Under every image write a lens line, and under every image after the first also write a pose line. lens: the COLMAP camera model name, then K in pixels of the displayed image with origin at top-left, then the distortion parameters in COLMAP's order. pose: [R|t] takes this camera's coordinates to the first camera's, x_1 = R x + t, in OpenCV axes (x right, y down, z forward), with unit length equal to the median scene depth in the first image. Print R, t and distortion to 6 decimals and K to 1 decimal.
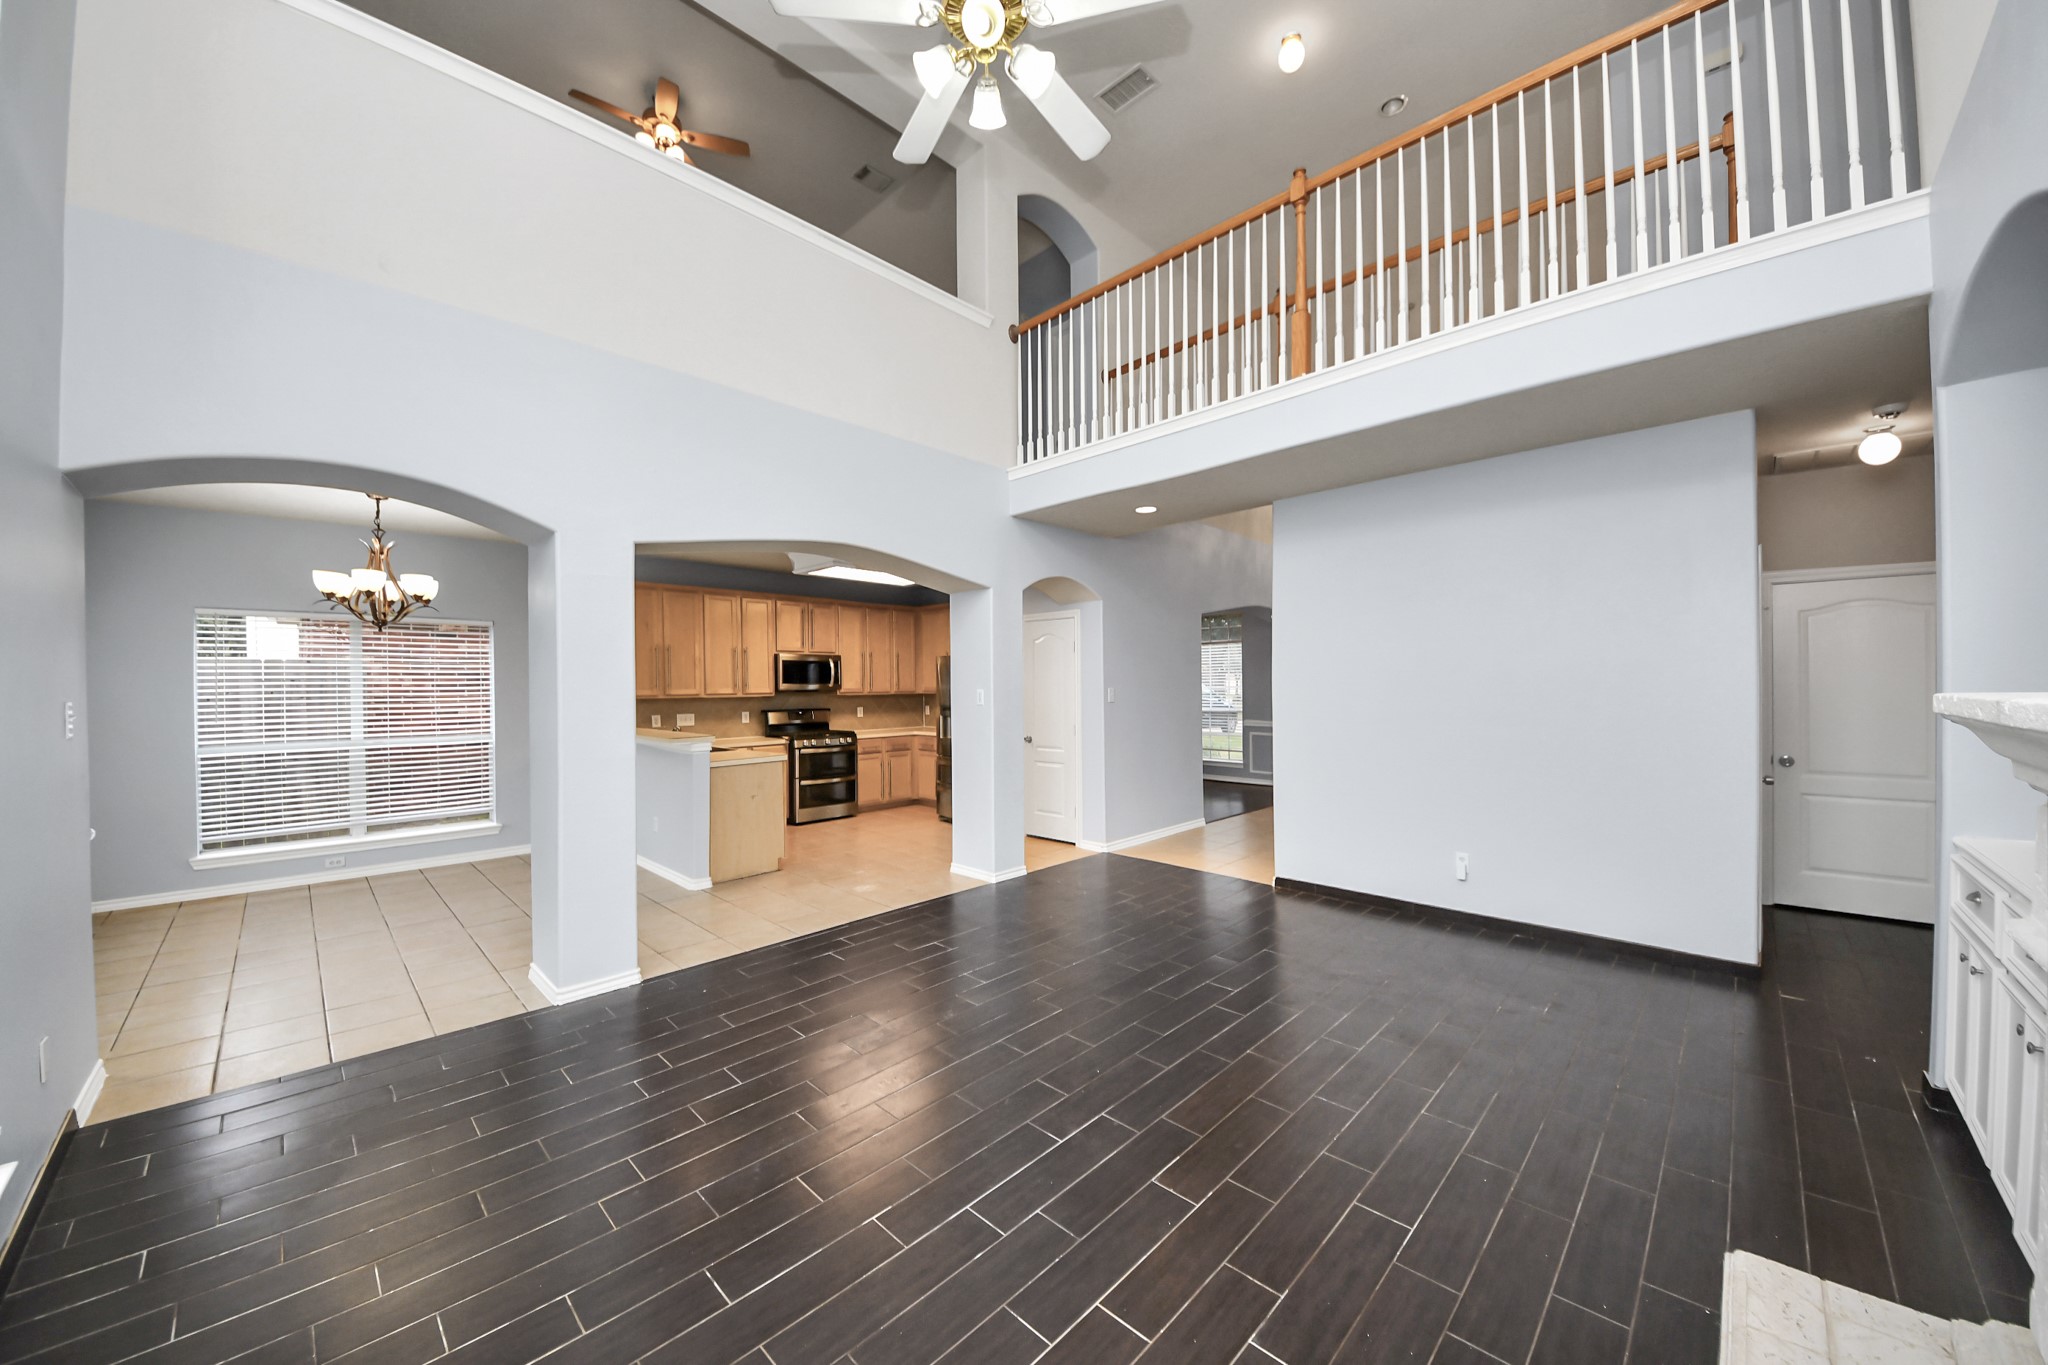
lens RADIAL K [[743.7, 0, 1023.2], [0, 743.7, 687.3], [0, 0, 1]] dist [-0.001880, -0.000405]
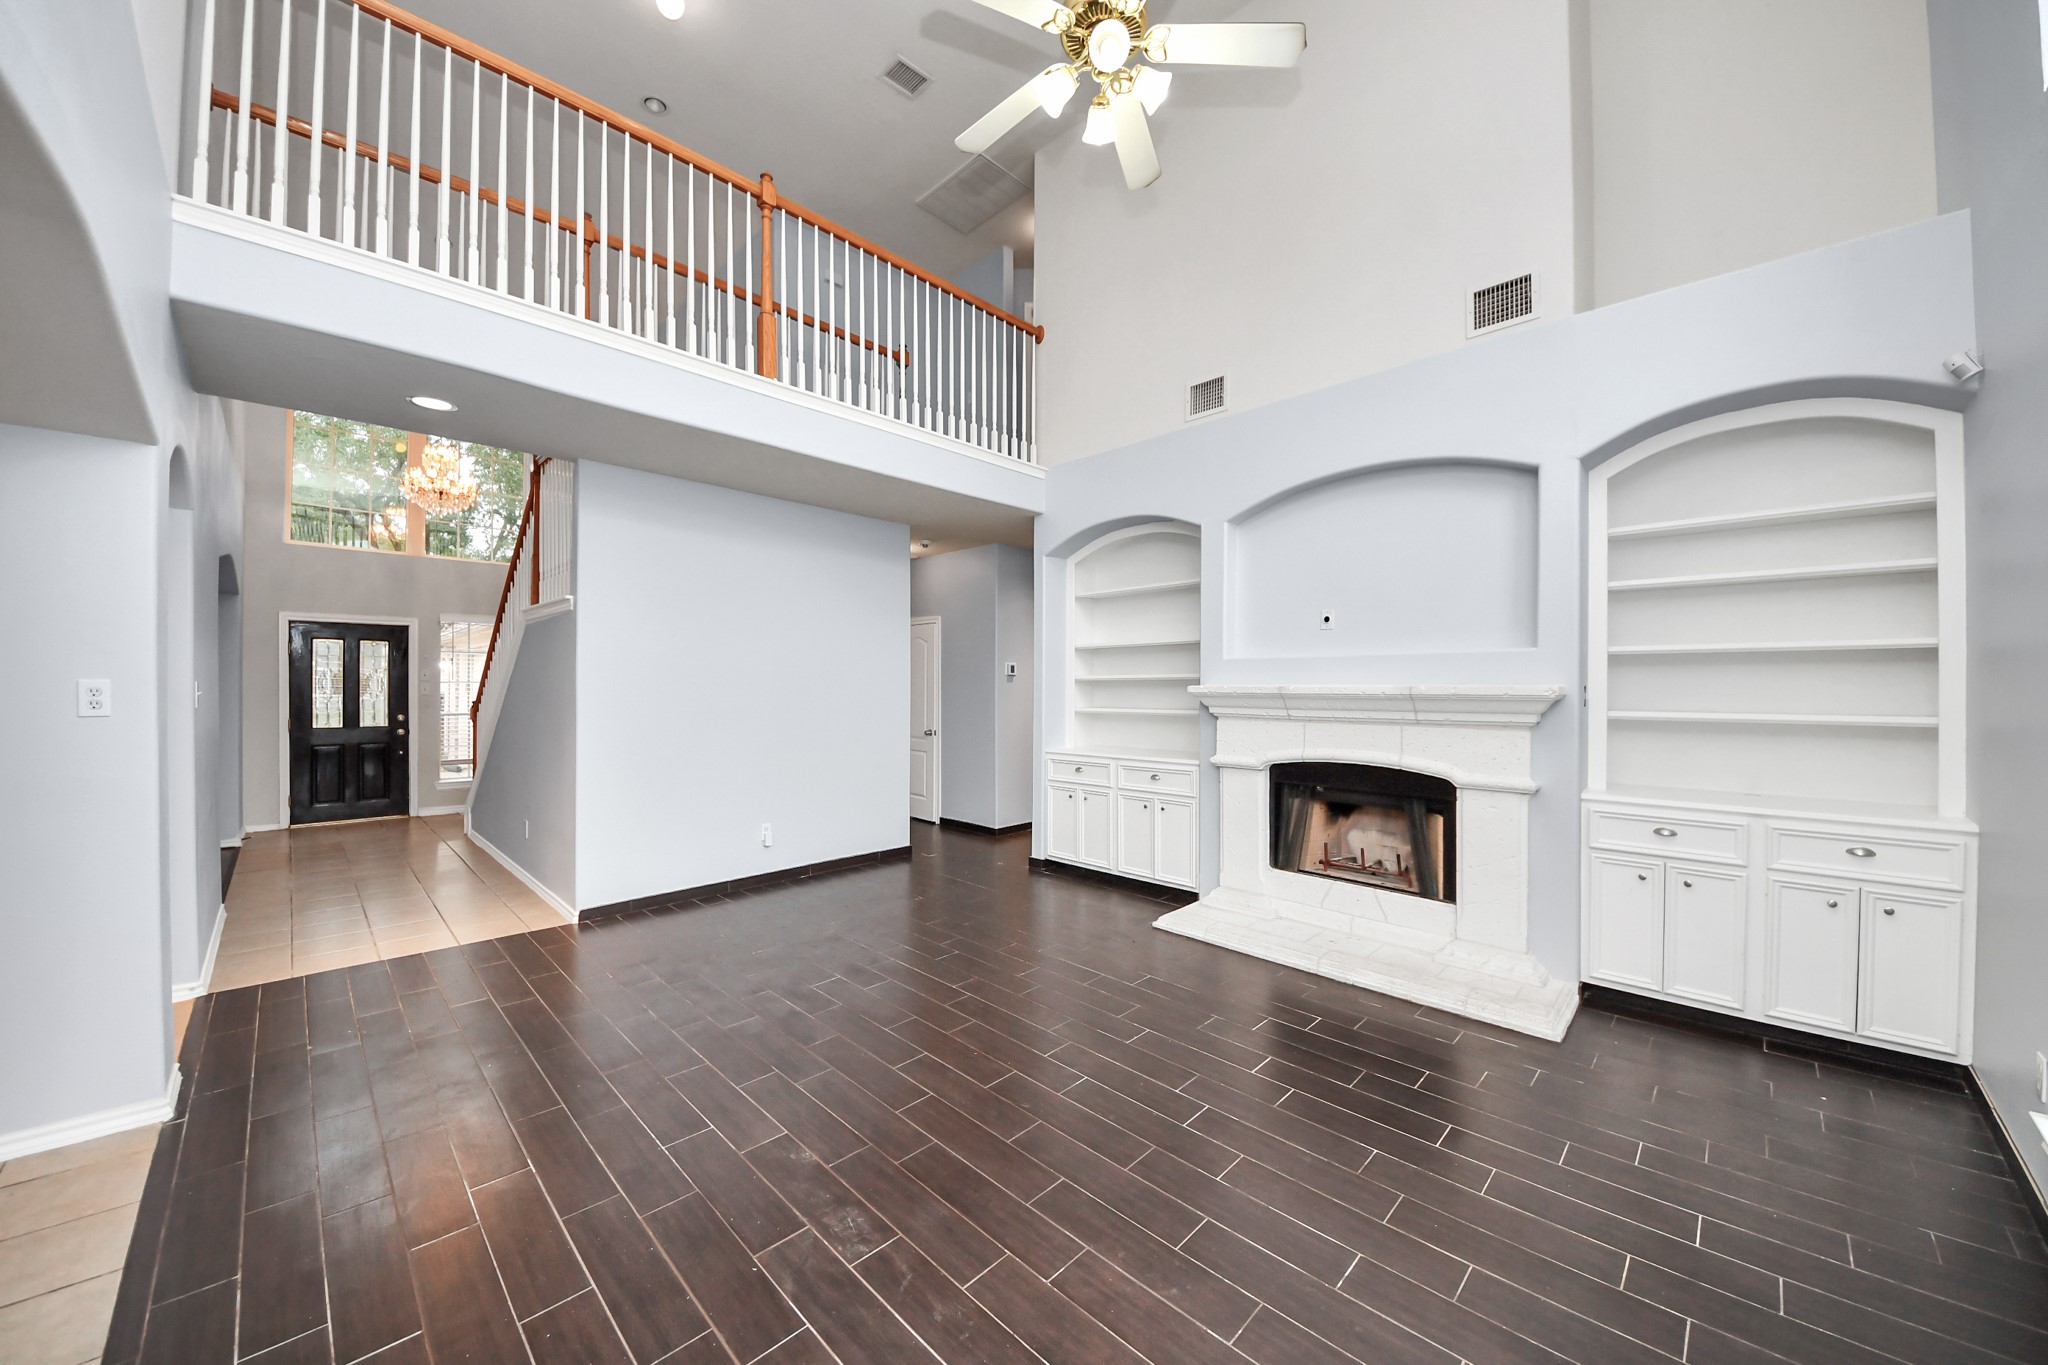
lens RADIAL K [[743.7, 0, 1024.0], [0, 743.7, 671.5], [0, 0, 1]] dist [-0.001880, -0.000405]
pose [[-0.044627, 0.014527, 0.998898, -0.547181], [-0.001406, 0.999892, -0.014604, -0.000834], [-0.999003, -0.002056, -0.044602, 0.577999]]
